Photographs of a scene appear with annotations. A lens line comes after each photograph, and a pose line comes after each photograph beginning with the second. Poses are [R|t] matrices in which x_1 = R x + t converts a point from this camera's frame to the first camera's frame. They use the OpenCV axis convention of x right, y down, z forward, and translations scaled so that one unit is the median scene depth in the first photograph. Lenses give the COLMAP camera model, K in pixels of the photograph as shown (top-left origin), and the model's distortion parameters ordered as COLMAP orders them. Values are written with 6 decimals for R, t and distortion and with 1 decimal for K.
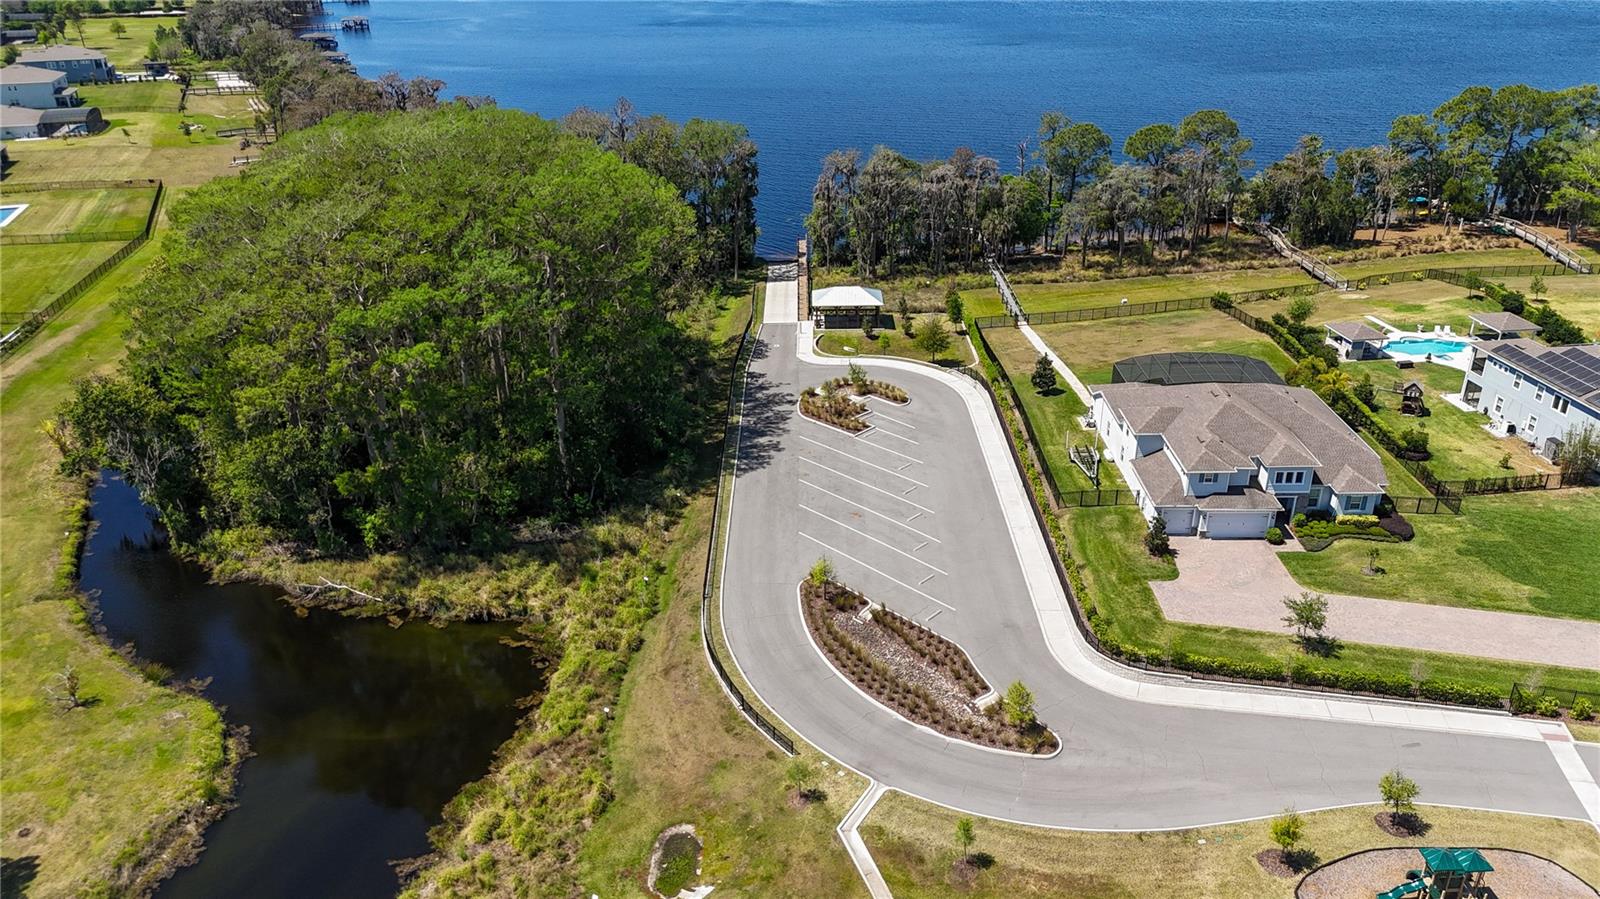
lens RADIAL K [[1192.0, 0, 800.0], [0, 1192.0, 449.5], [0, 0, 1]] dist [0.038631, -0.005139]
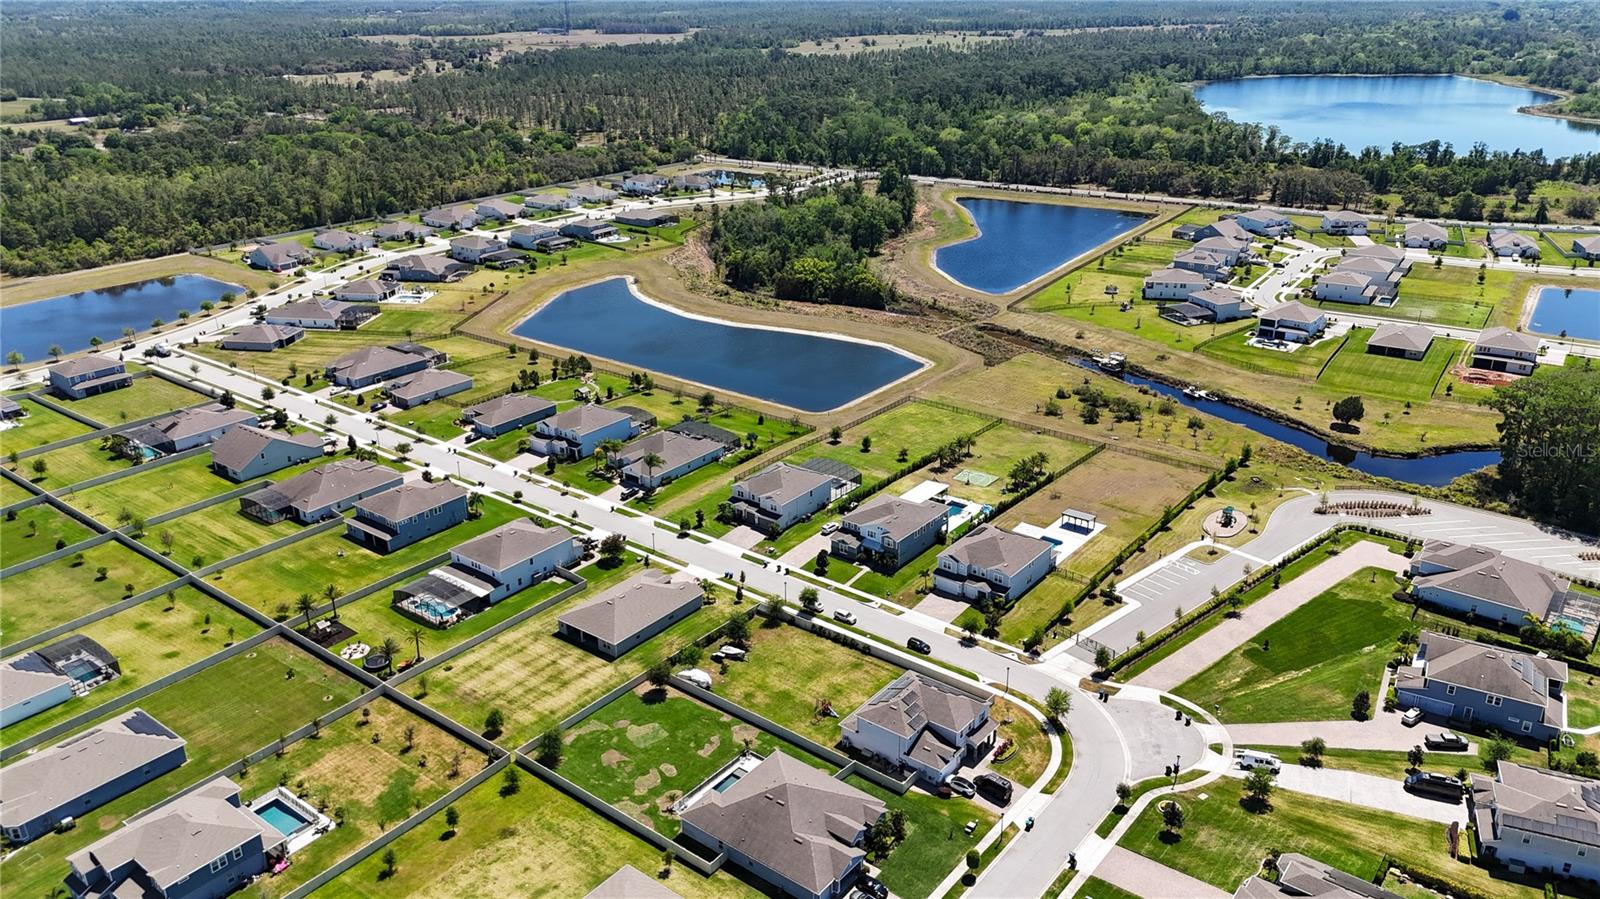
lens RADIAL K [[1171.4, 0, 803.0], [0, 1171.4, 451.7], [0, 0, 1]] dist [0.084856, -0.096090]
pose [[-0.613797, 0.313689, -0.724467, 1.953856], [-0.321937, 0.738445, 0.592499, -0.795005], [0.720840, 0.596907, -0.352267, 0.563369]]
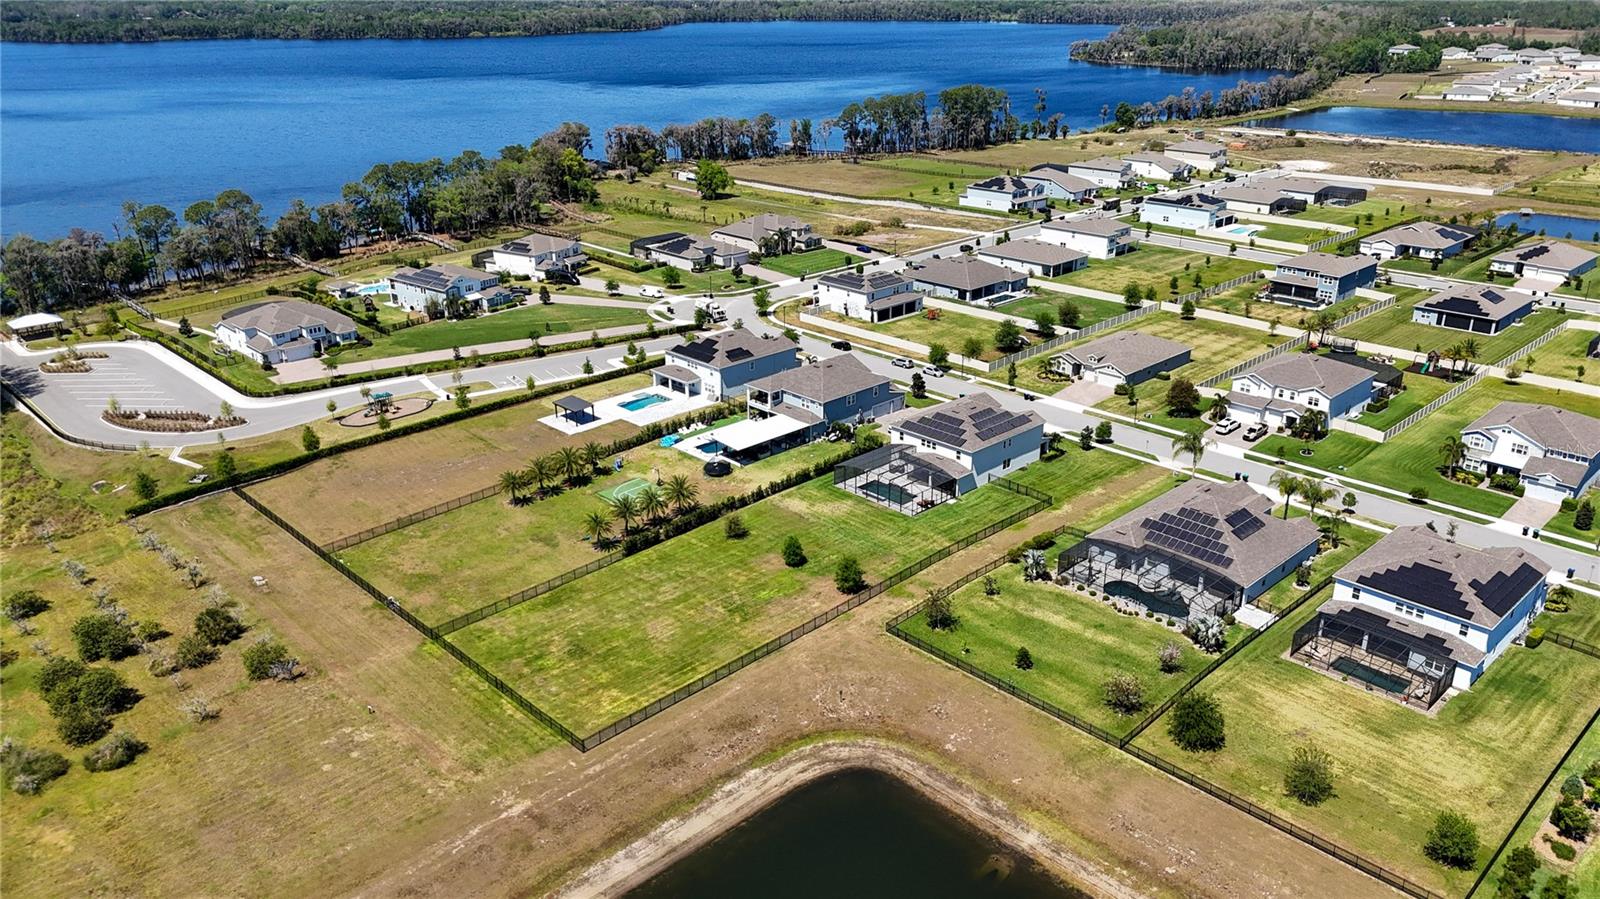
lens RADIAL K [[1174.5, 0, 805.8], [0, 1174.5, 455.8], [0, 0, 1]] dist [0.059278, -0.049368]
pose [[0.720027, -0.254454, 0.645611, -0.325106], [0.293710, 0.954653, 0.048692, 0.298624], [-0.628725, 0.154563, 0.762112, -0.940522]]
